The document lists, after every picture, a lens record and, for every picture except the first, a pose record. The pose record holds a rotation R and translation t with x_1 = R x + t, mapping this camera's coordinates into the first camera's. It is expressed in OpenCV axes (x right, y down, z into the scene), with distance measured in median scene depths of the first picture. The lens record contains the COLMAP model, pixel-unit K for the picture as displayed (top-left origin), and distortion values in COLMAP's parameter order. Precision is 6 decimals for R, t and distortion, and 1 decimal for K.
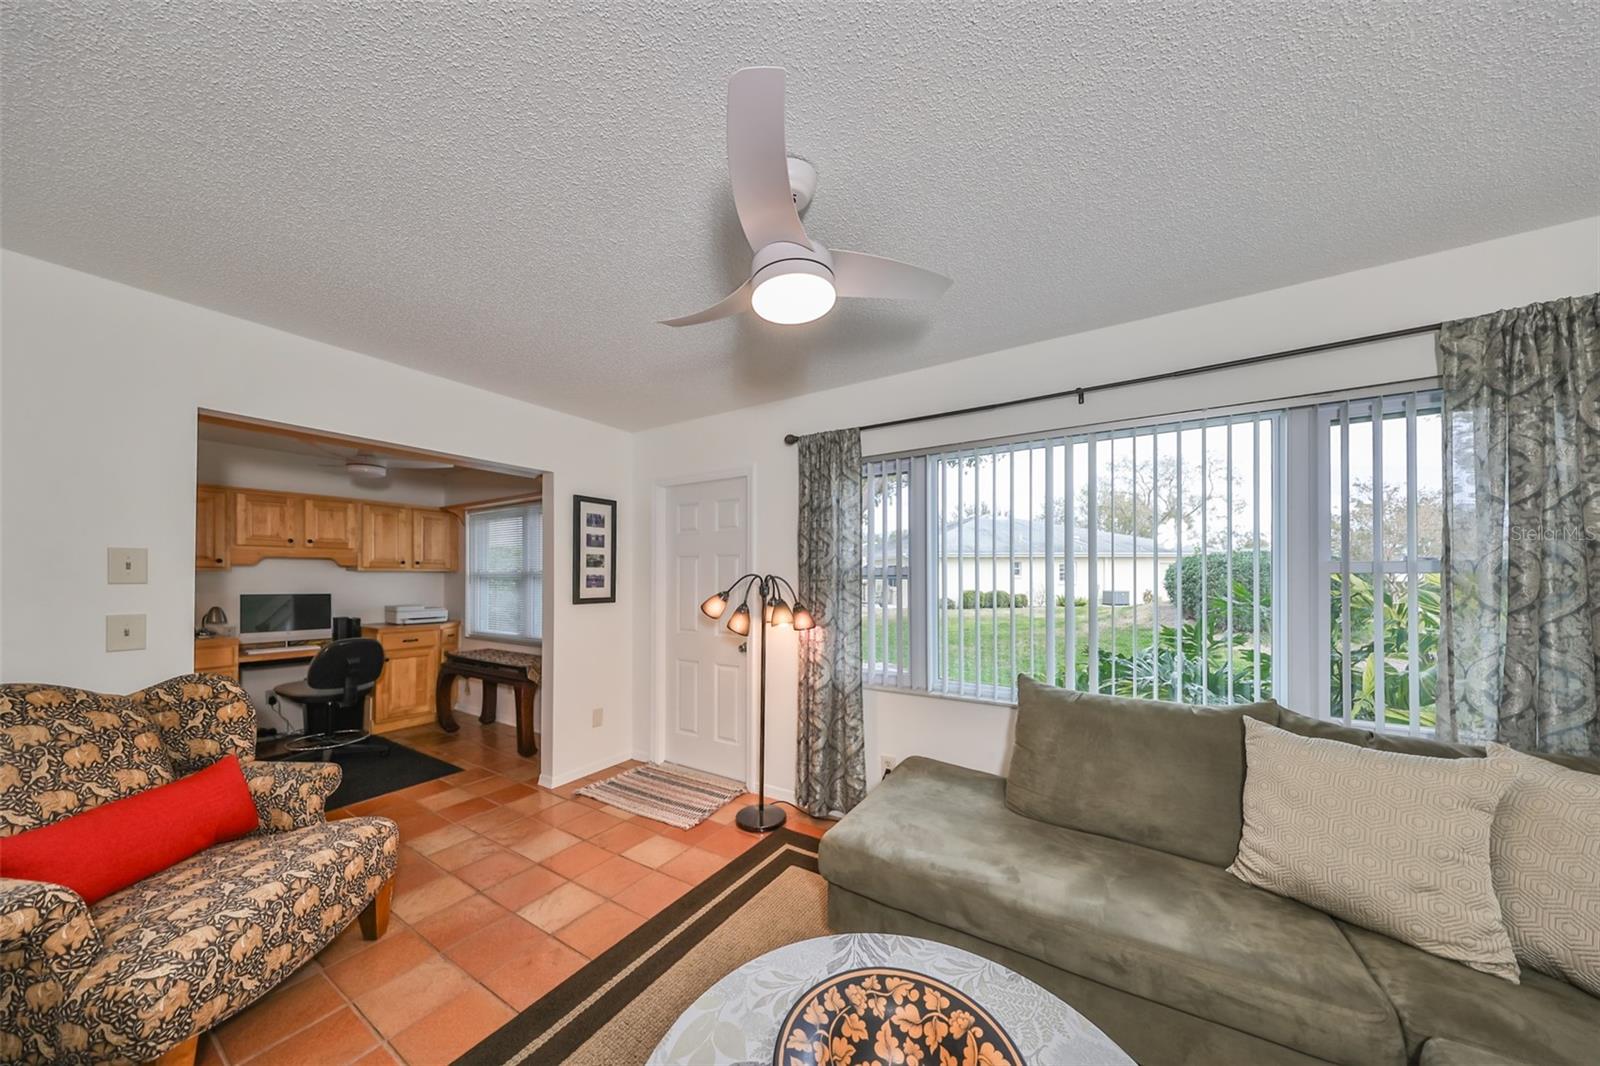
lens RADIAL K [[515.6, 0, 802.4], [0, 515.6, 568.6], [0, 0, 1]] dist [0.000206, -0.000026]
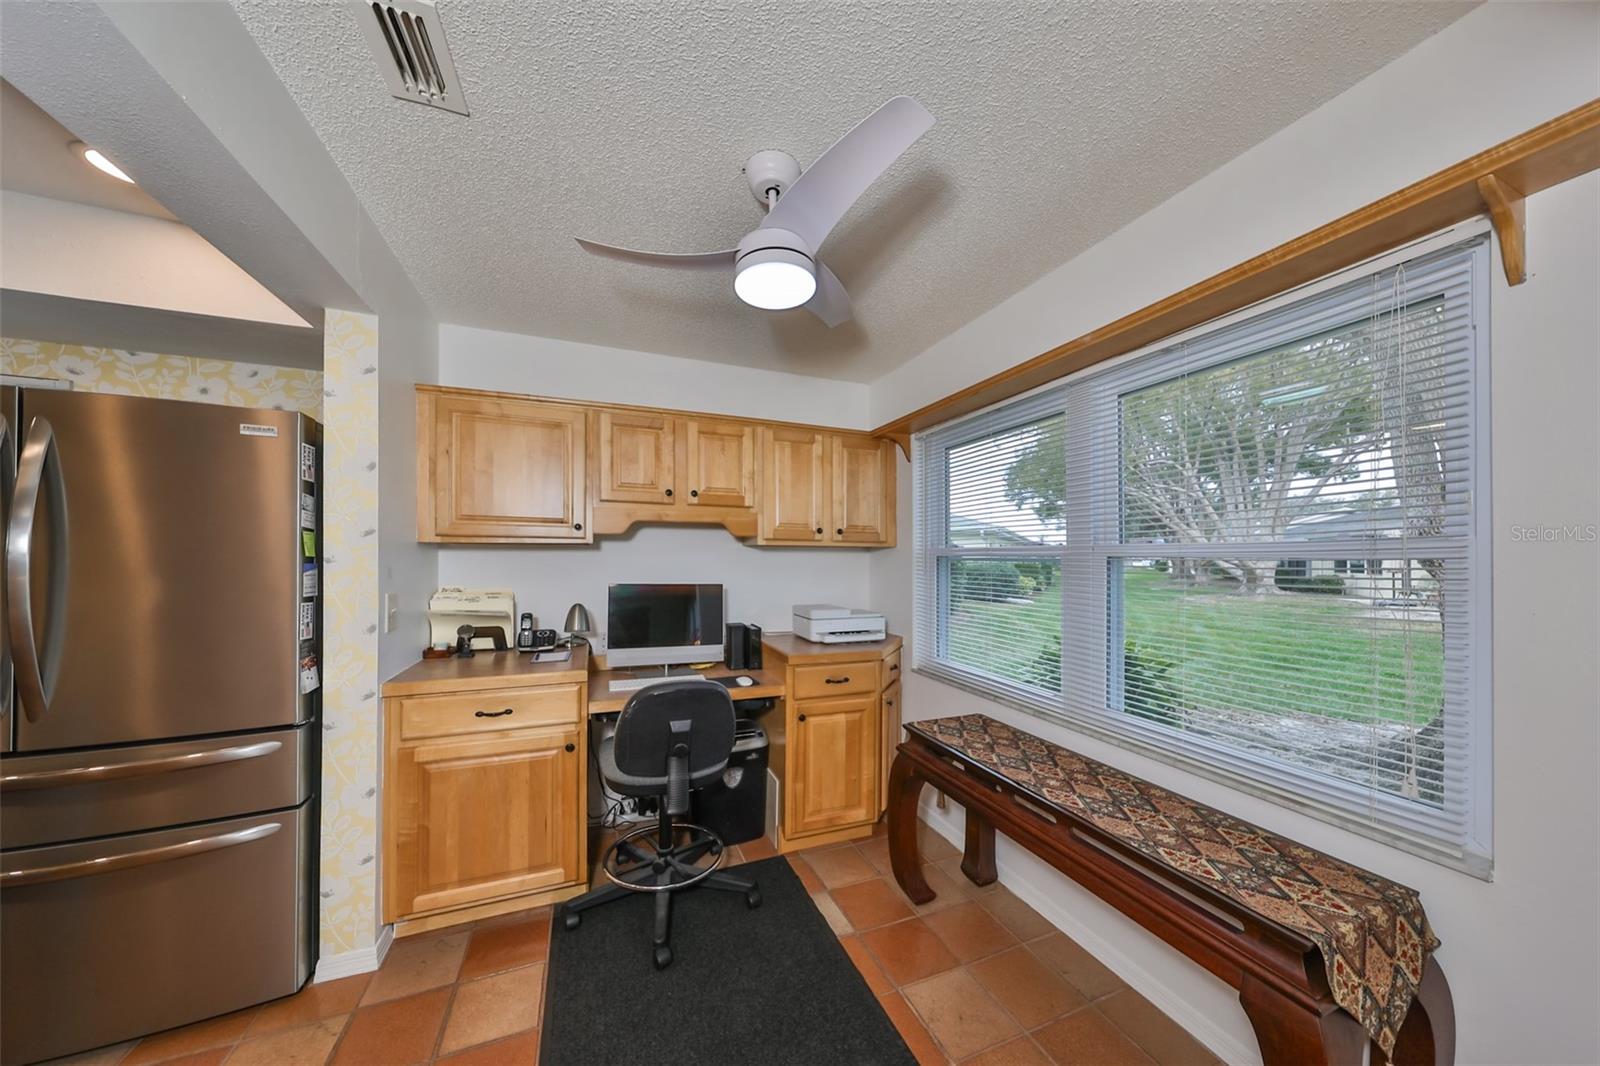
lens RADIAL K [[515.6, 0, 802.4], [0, 515.6, 568.6], [0, 0, 1]] dist [0.000206, -0.000026]
pose [[0.800745, -0.001868, -0.599003, -0.484151], [0.006027, 0.999970, 0.004938, 0.027456], [0.598976, -0.007564, 0.800732, 0.576313]]
